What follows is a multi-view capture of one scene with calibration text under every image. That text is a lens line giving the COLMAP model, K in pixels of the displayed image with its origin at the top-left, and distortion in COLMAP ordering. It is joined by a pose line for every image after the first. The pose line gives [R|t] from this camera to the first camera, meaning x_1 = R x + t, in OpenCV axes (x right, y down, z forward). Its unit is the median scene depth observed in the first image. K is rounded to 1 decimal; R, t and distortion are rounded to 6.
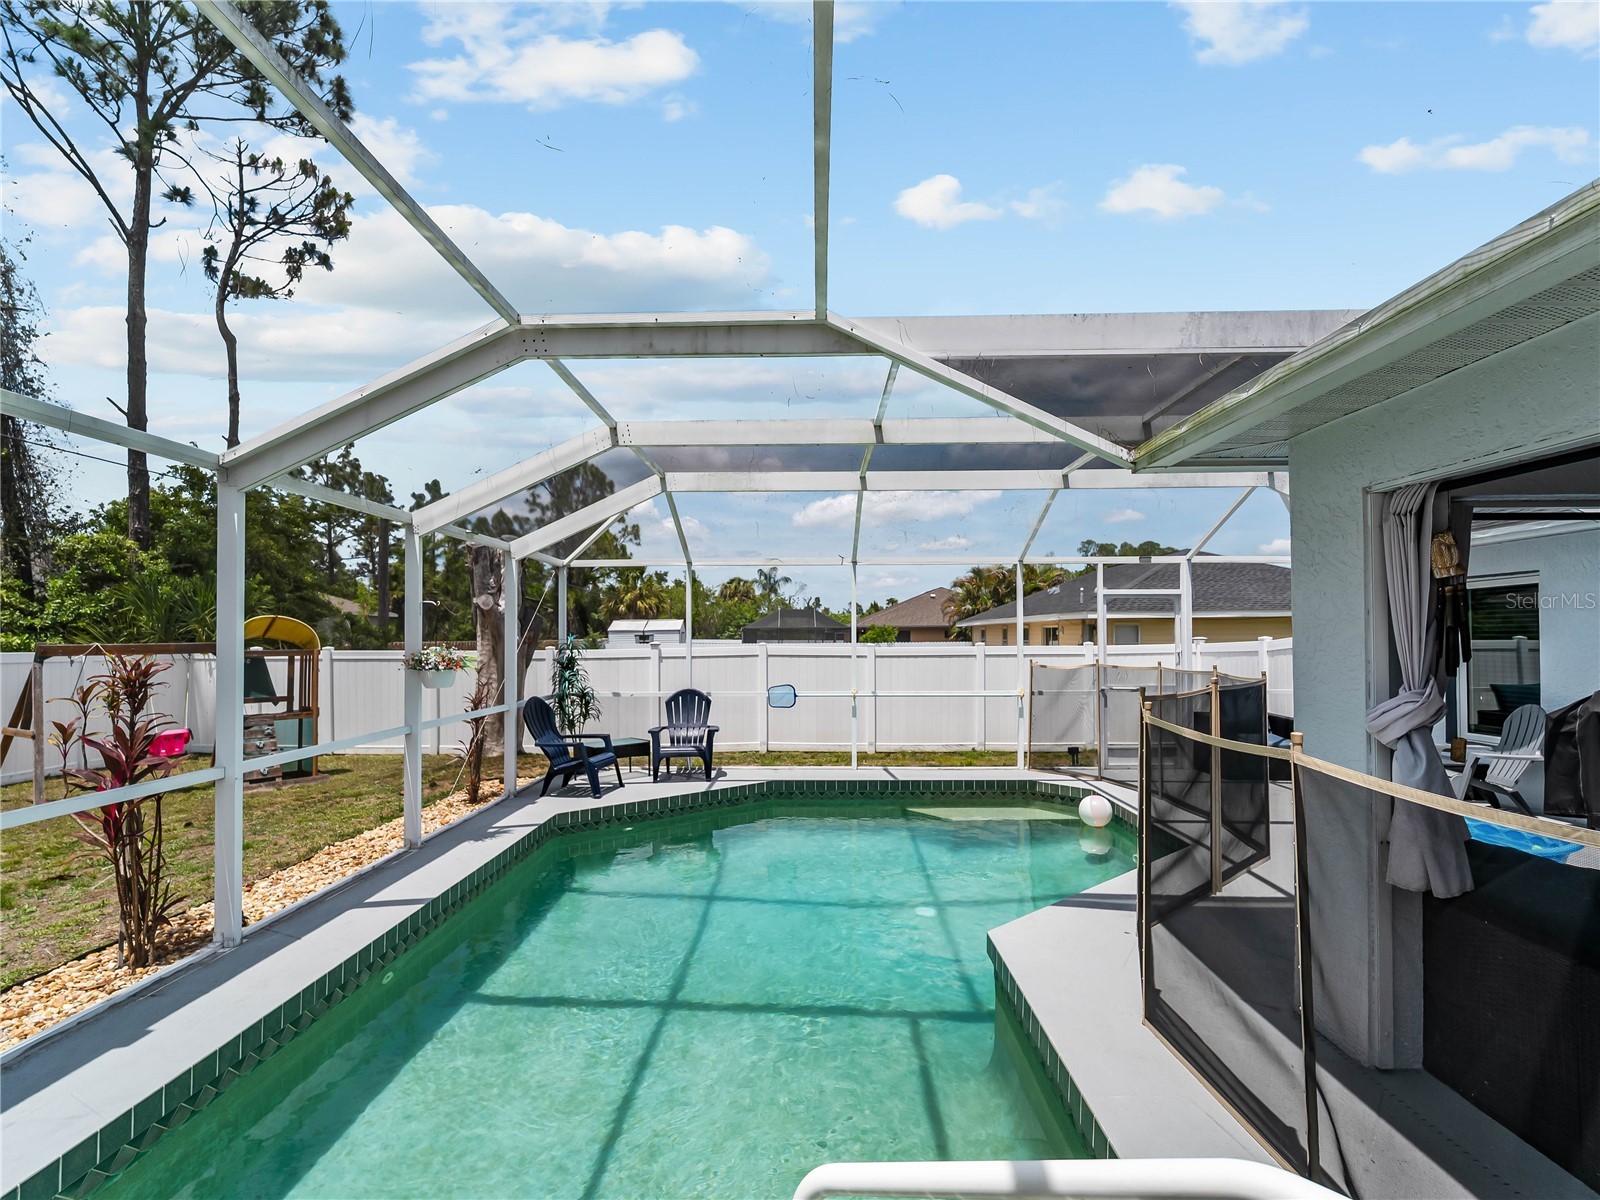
lens RADIAL K [[734.3, 0, 806.5], [0, 734.3, 633.5], [0, 0, 1]] dist [0.001005, -0.003545]
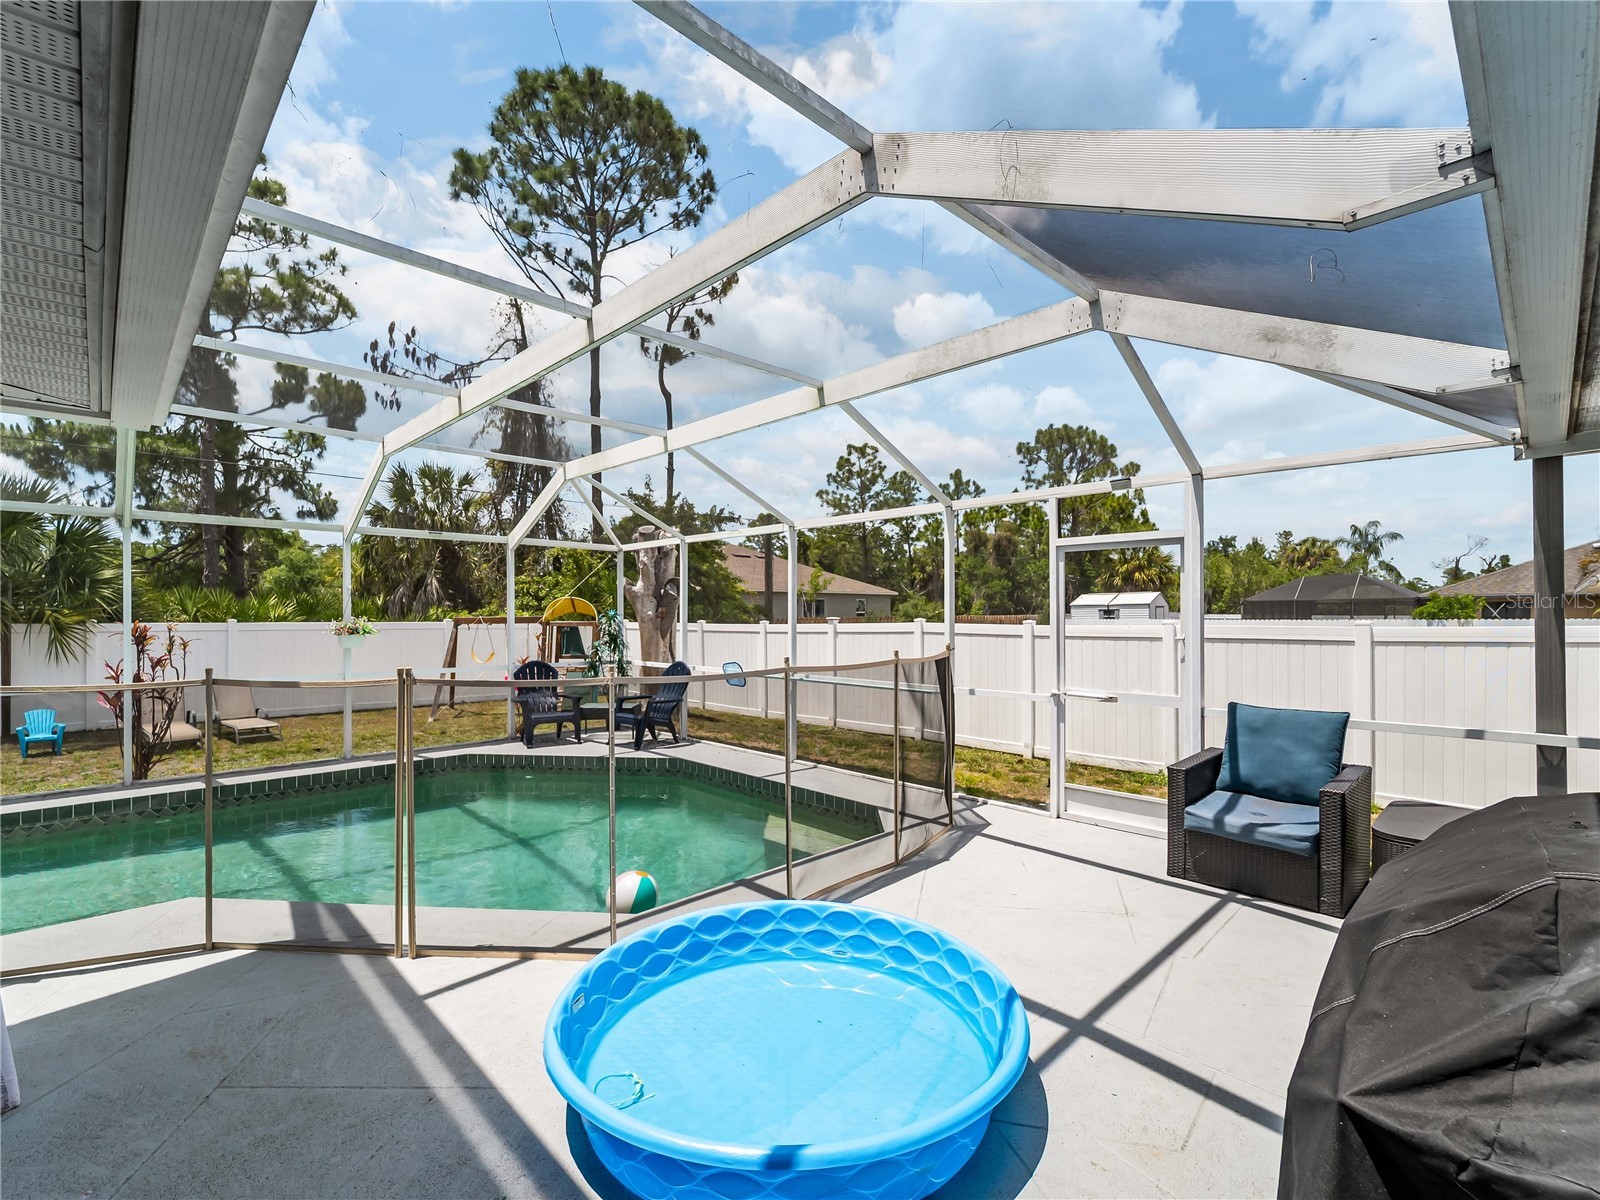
lens RADIAL K [[728.4, 0, 810.0], [0, 728.4, 628.5], [0, 0, 1]] dist [-0.000297, -0.000706]
pose [[0.710588, 0.015210, -0.703444, 0.580382], [0.004528, 0.999647, 0.026189, 0.000642], [0.703594, -0.021795, 0.710268, 0.327596]]
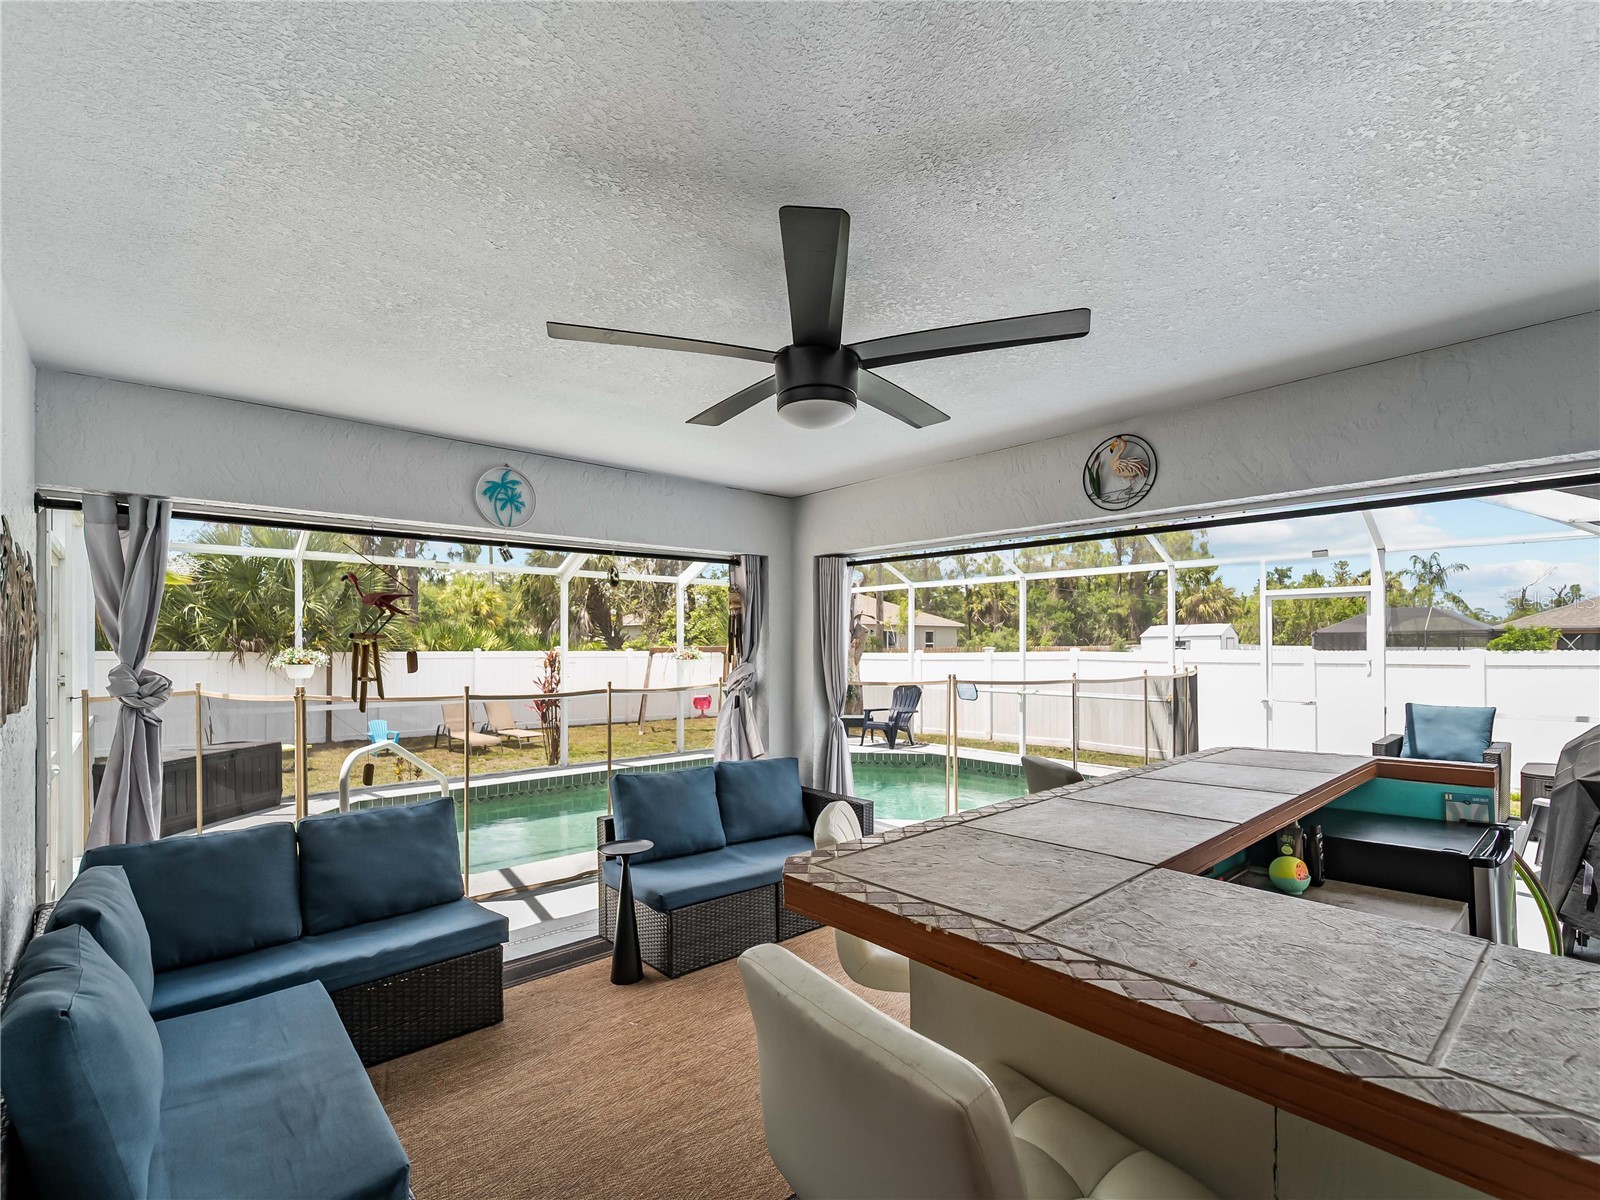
lens RADIAL K [[742.1, 0, 801.4], [0, 742.1, 640.3], [0, 0, 1]] dist [-0.003769, -0.000845]
pose [[0.676788, -0.003450, -0.736170, 0.573632], [0.004140, 0.999991, -0.000881, 0.000019], [0.736166, -0.002451, 0.676796, -0.038262]]
